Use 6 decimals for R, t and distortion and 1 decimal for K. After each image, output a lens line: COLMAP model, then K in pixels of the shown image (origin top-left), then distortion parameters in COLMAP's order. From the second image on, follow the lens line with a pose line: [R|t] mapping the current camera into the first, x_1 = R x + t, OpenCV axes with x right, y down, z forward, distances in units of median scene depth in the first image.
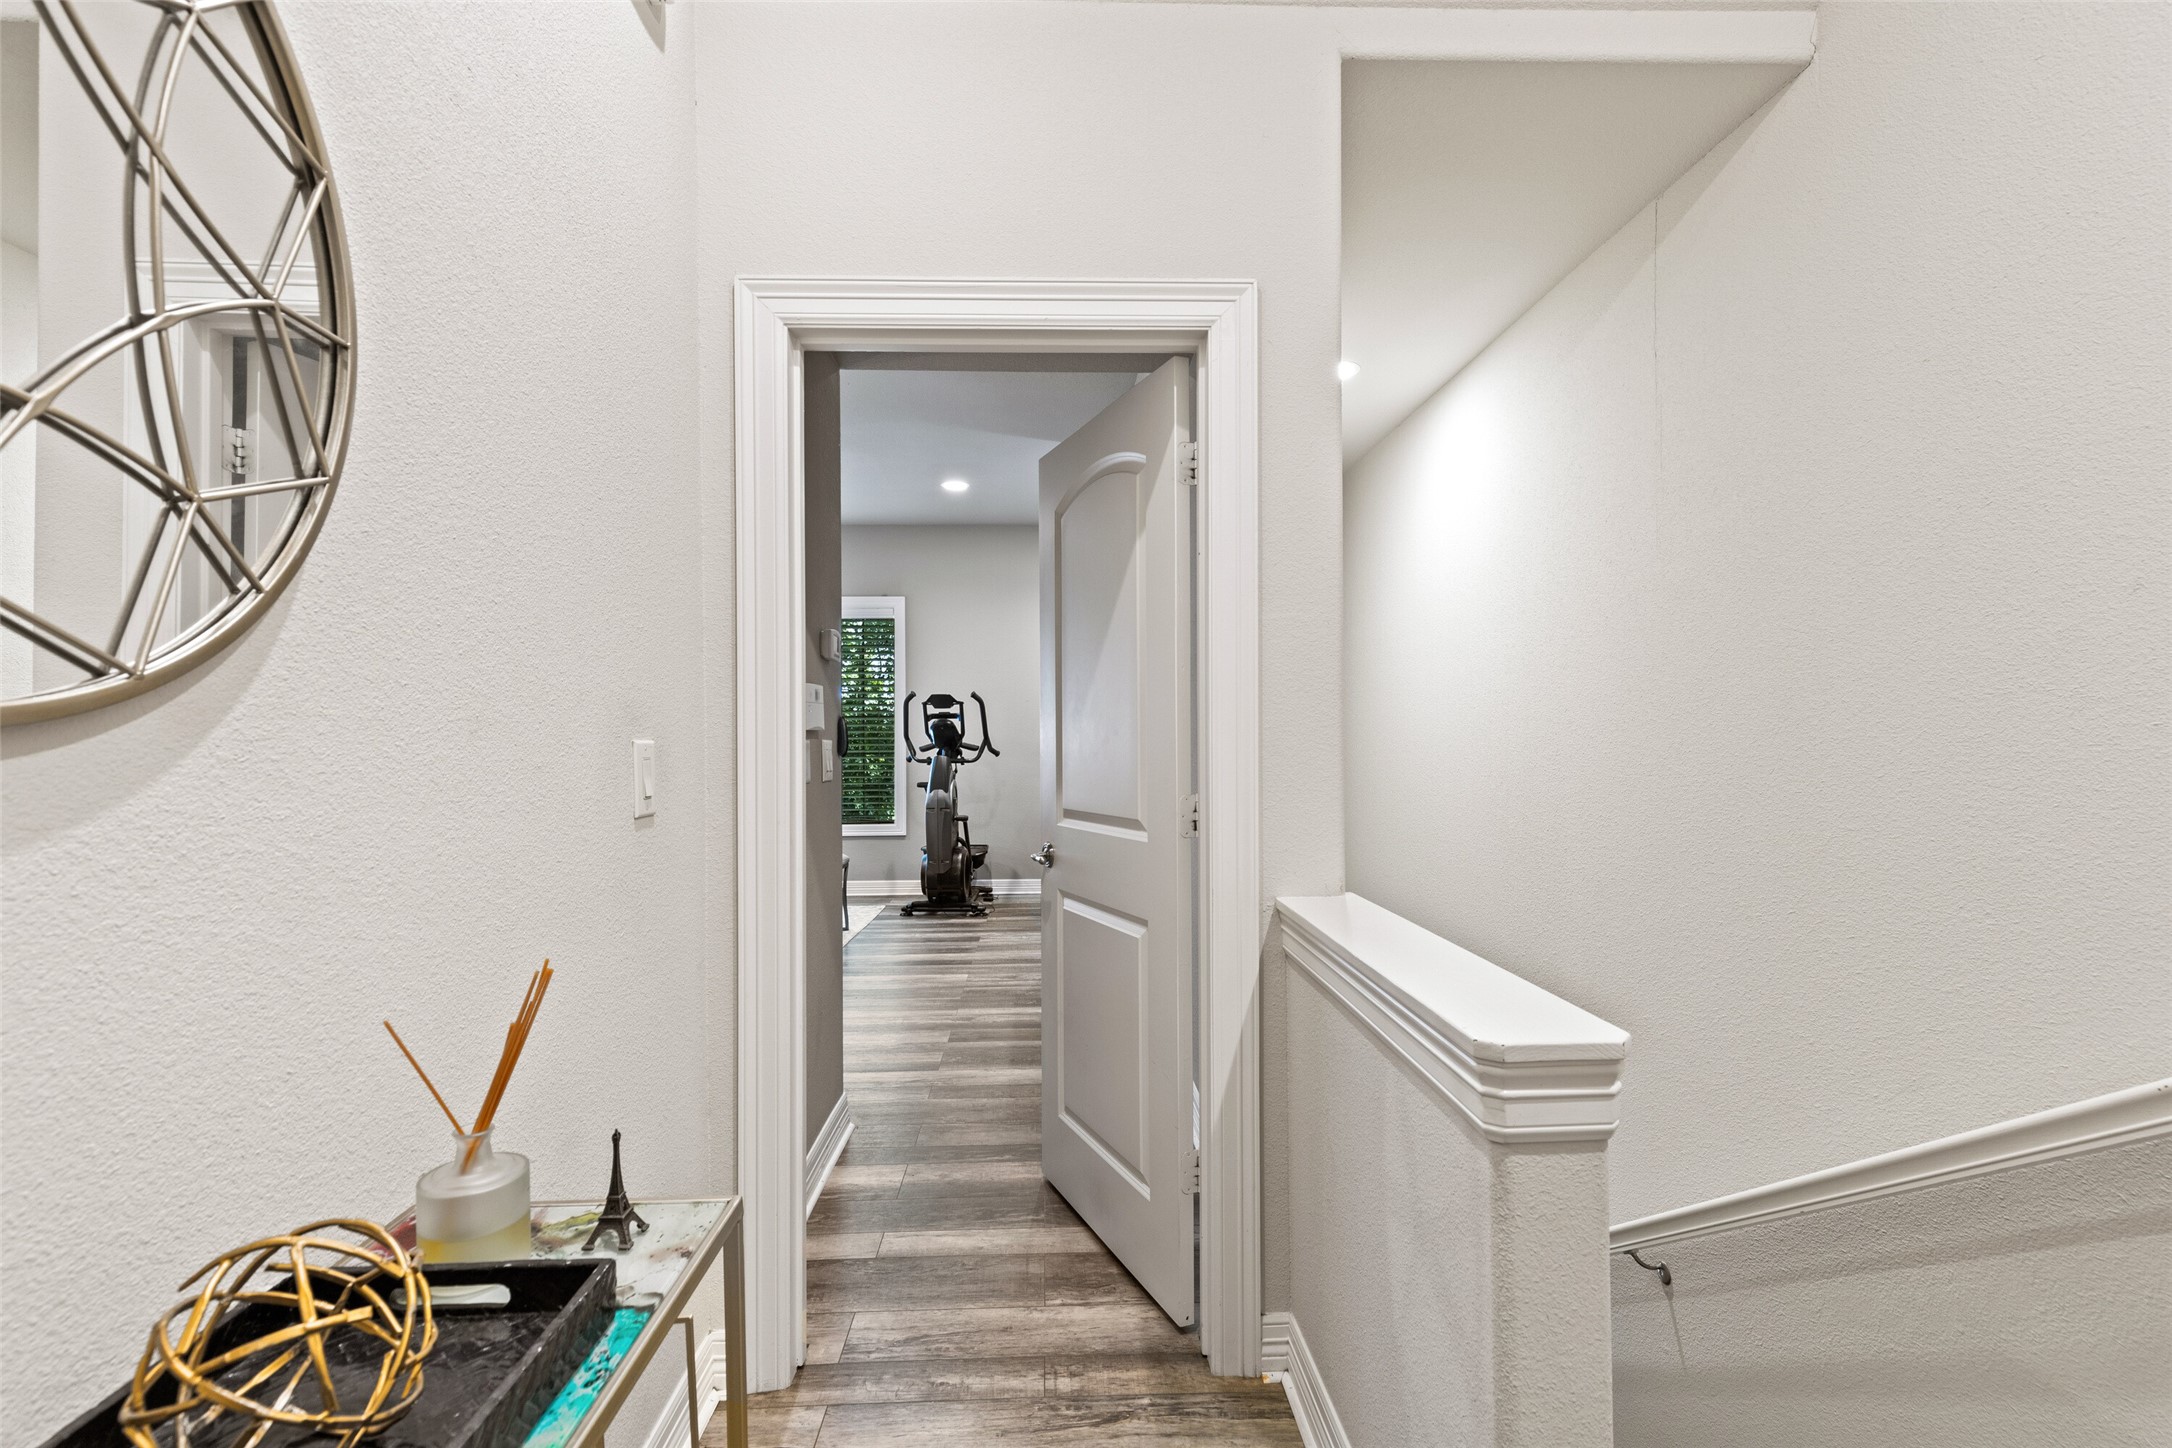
lens RADIAL K [[989.8, 0, 1084.2], [0, 989.8, 727.7], [0, 0, 1]] dist [0.010345, -0.002889]
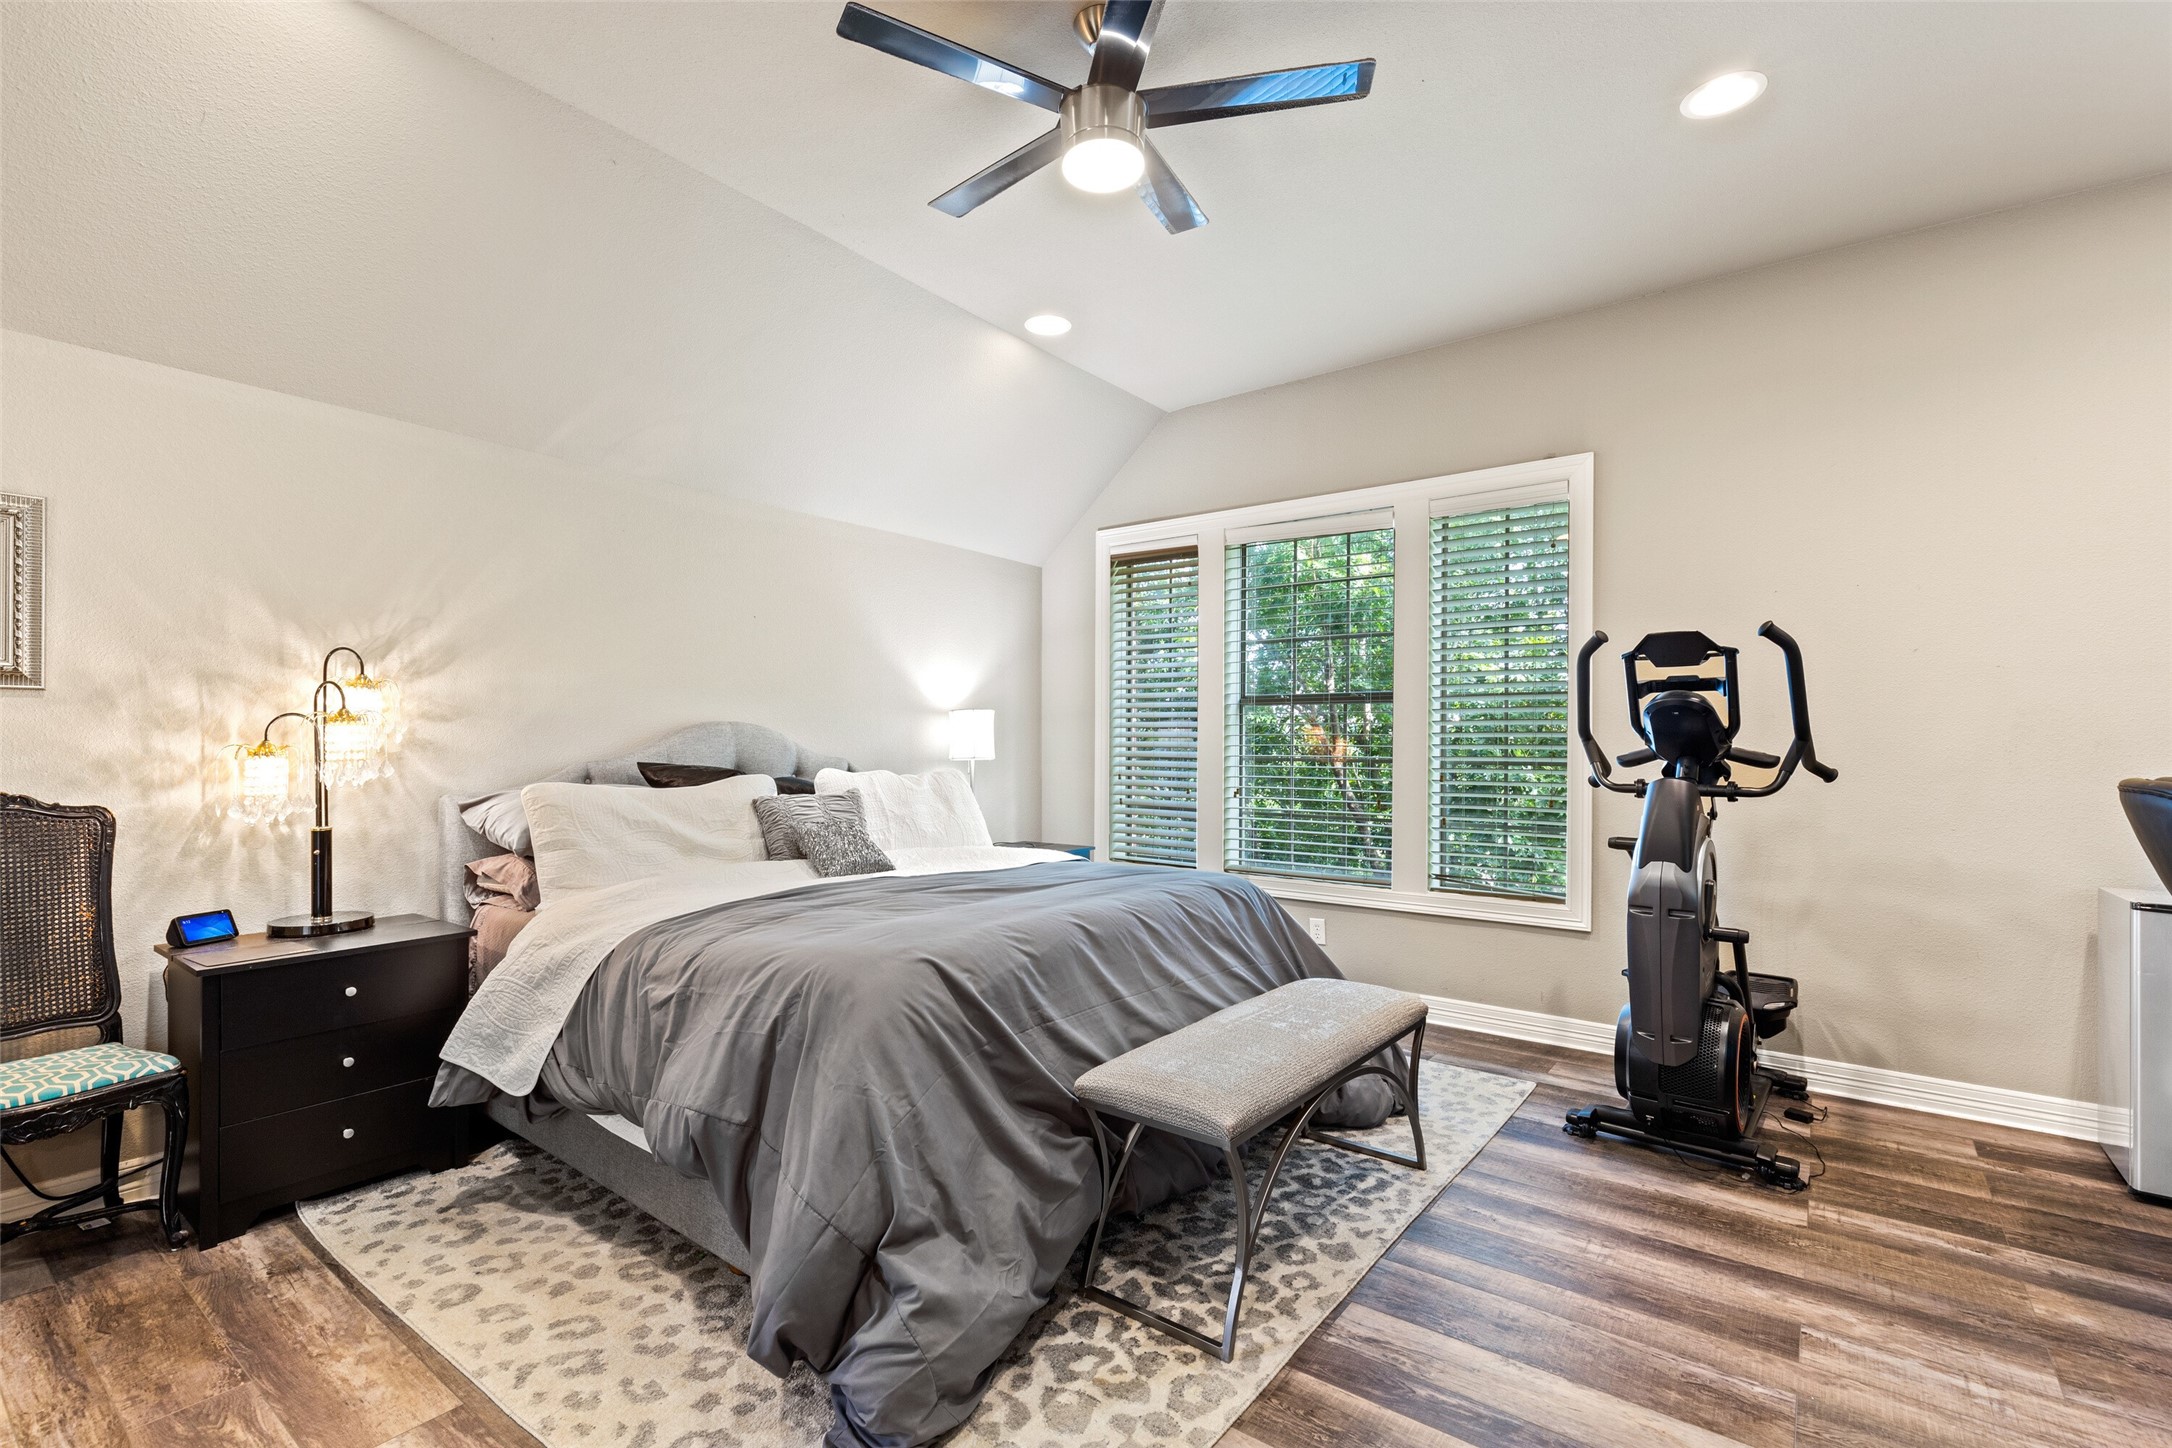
lens RADIAL K [[989.8, 0, 1074.3], [0, 989.8, 737.8], [0, 0, 1]] dist [0.010345, -0.002889]
pose [[0.769579, 0.010266, -0.638468, -0.069580], [-0.005042, 0.999937, 0.010001, 0.007852], [0.638531, -0.004477, 0.769583, 0.503770]]
